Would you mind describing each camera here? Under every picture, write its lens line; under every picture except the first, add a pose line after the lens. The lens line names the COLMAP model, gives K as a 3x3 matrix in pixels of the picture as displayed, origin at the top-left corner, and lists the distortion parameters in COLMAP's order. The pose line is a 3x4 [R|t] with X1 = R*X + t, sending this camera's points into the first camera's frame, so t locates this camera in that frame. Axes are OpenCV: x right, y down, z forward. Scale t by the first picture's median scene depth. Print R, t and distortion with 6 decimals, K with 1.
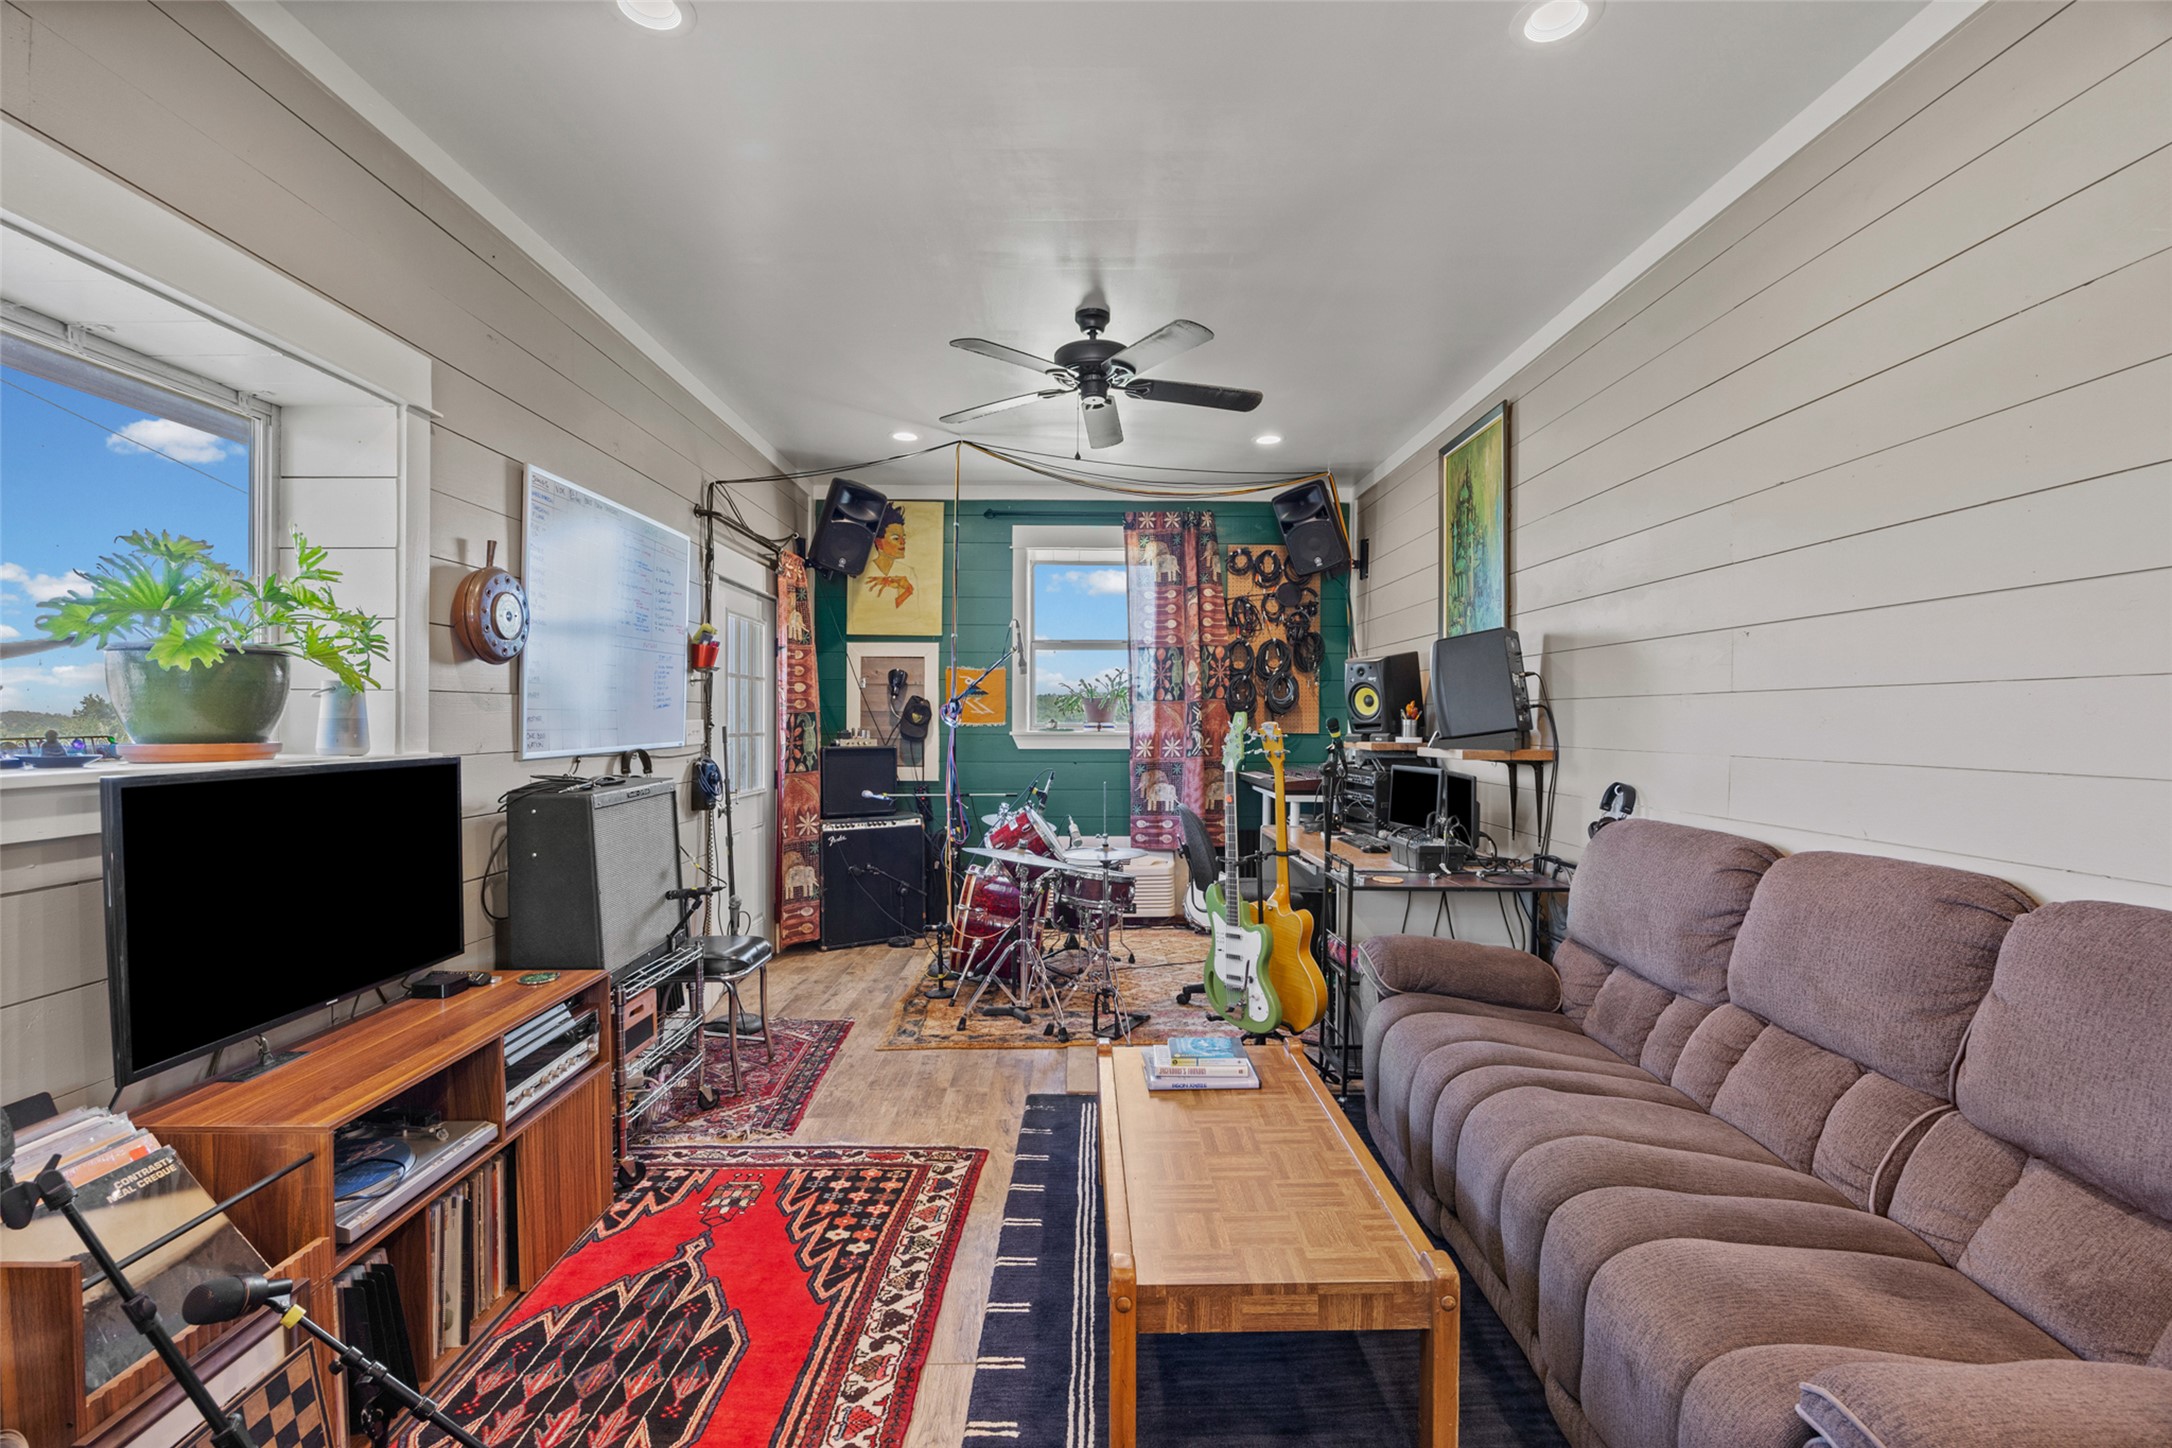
lens RADIAL K [[929.9, 0, 1098.8], [0, 929.9, 716.5], [0, 0, 1]] dist [-0.000993, -0.000075]
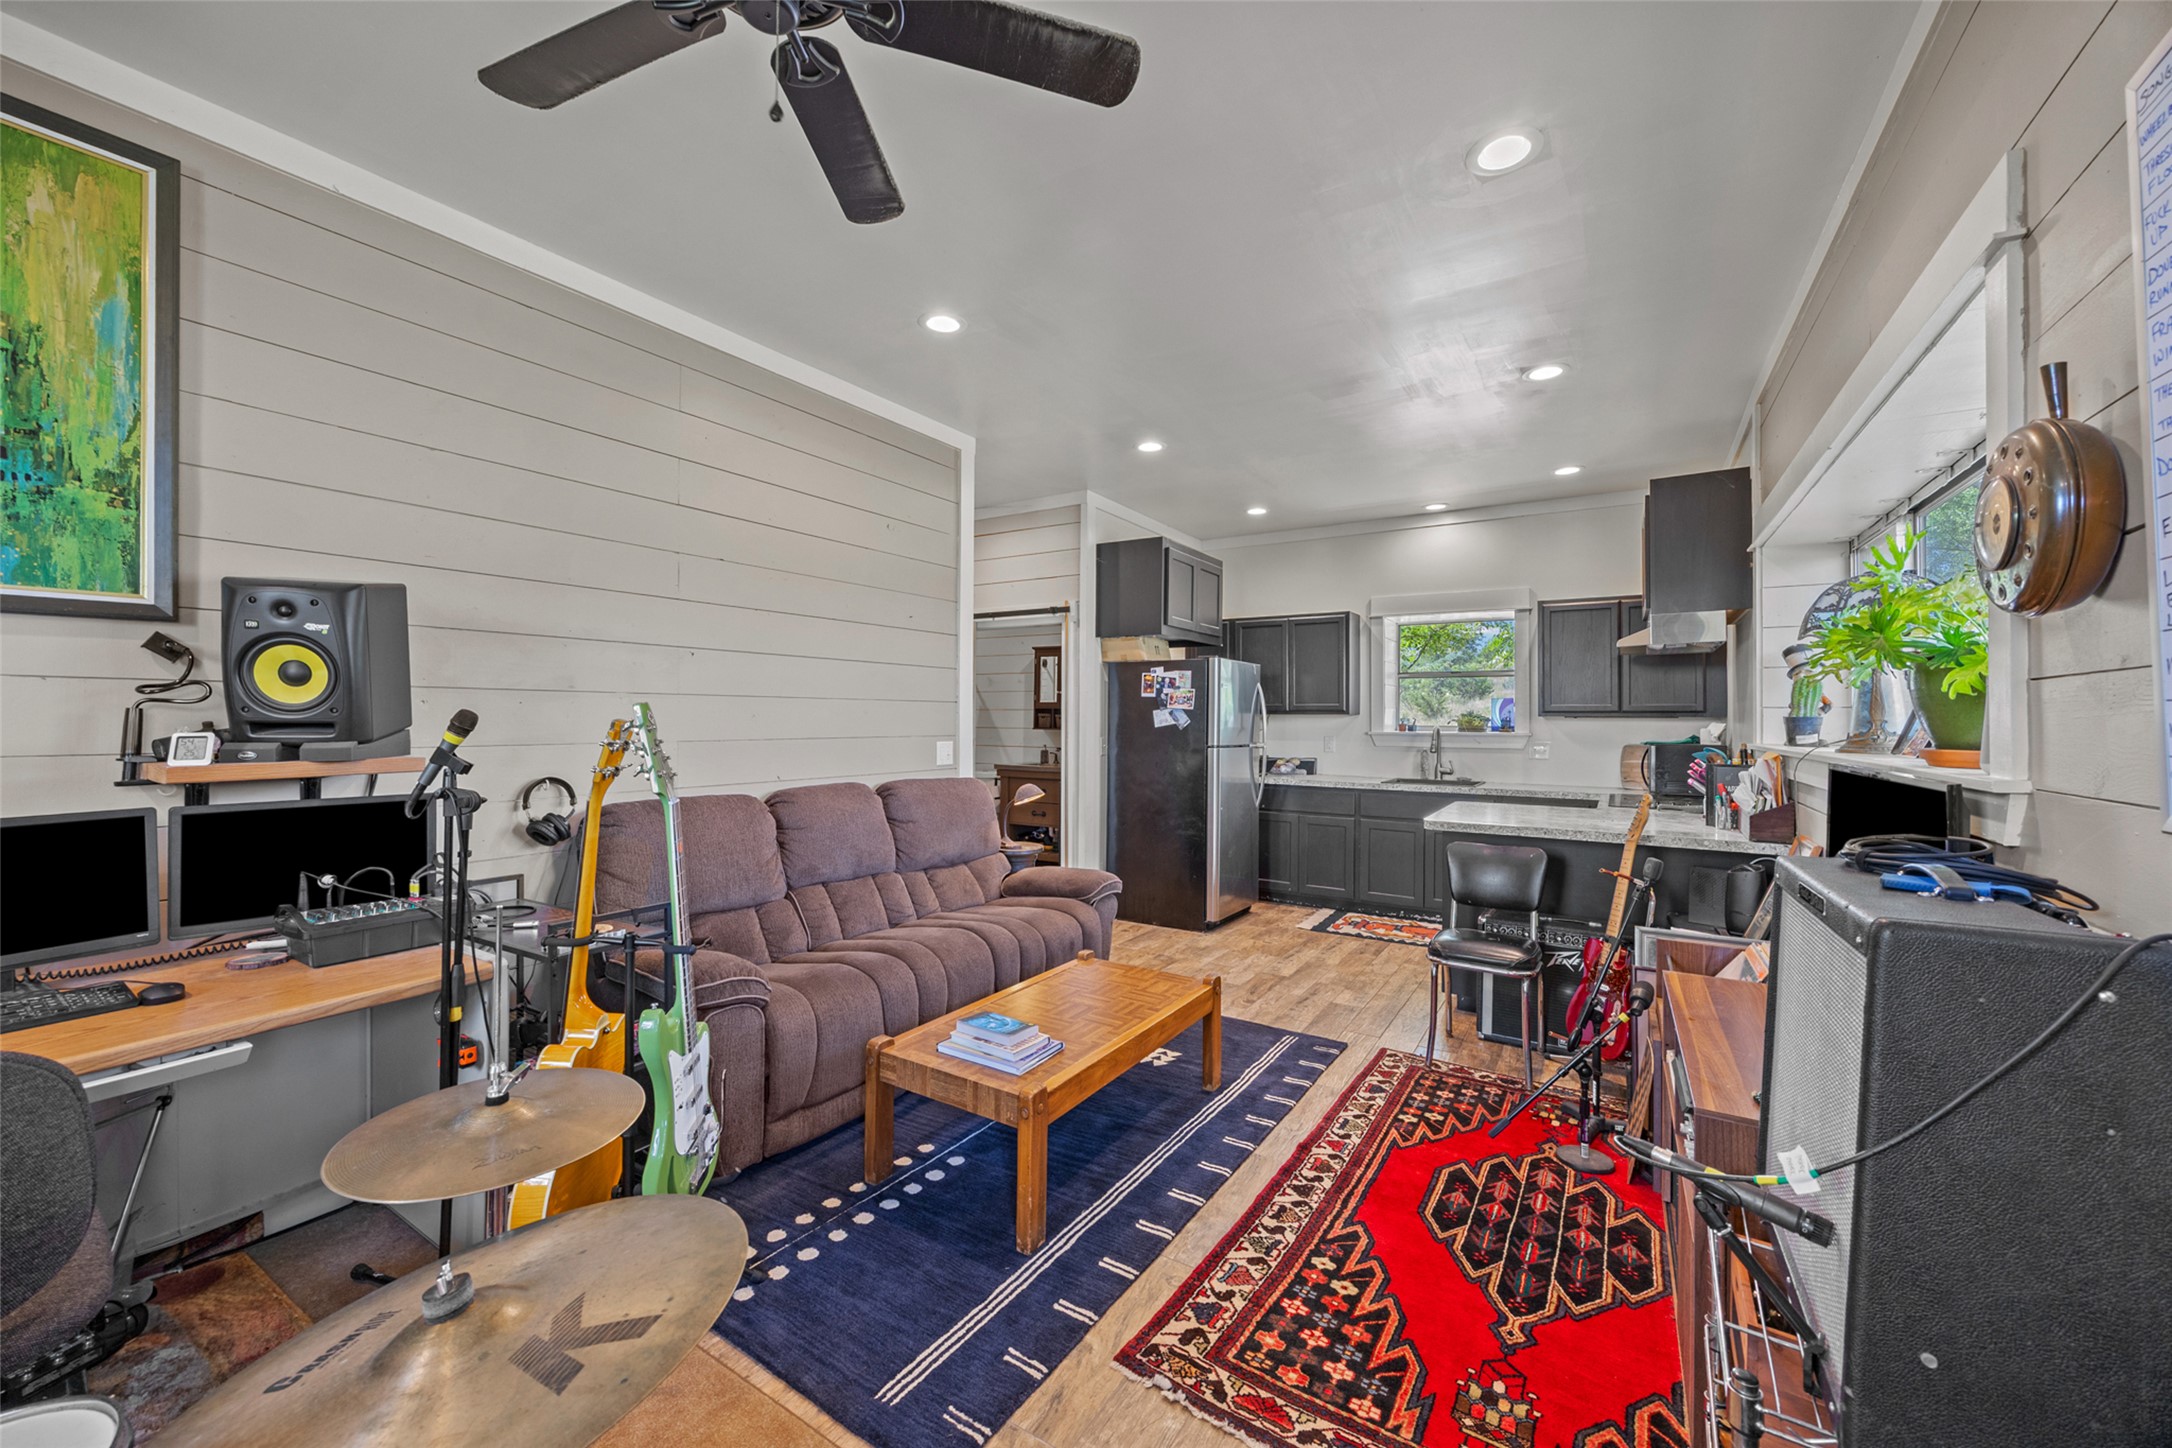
lens RADIAL K [[833.9, 0, 1096.8], [0, 833.9, 725.8], [0, 0, 1]] dist [0.000640, -0.000180]
pose [[-0.836896, -0.004828, 0.547340, -0.515335], [-0.004055, 0.999988, 0.002621, 0.013988], [-0.547347, -0.000026, -0.836906, 1.792594]]
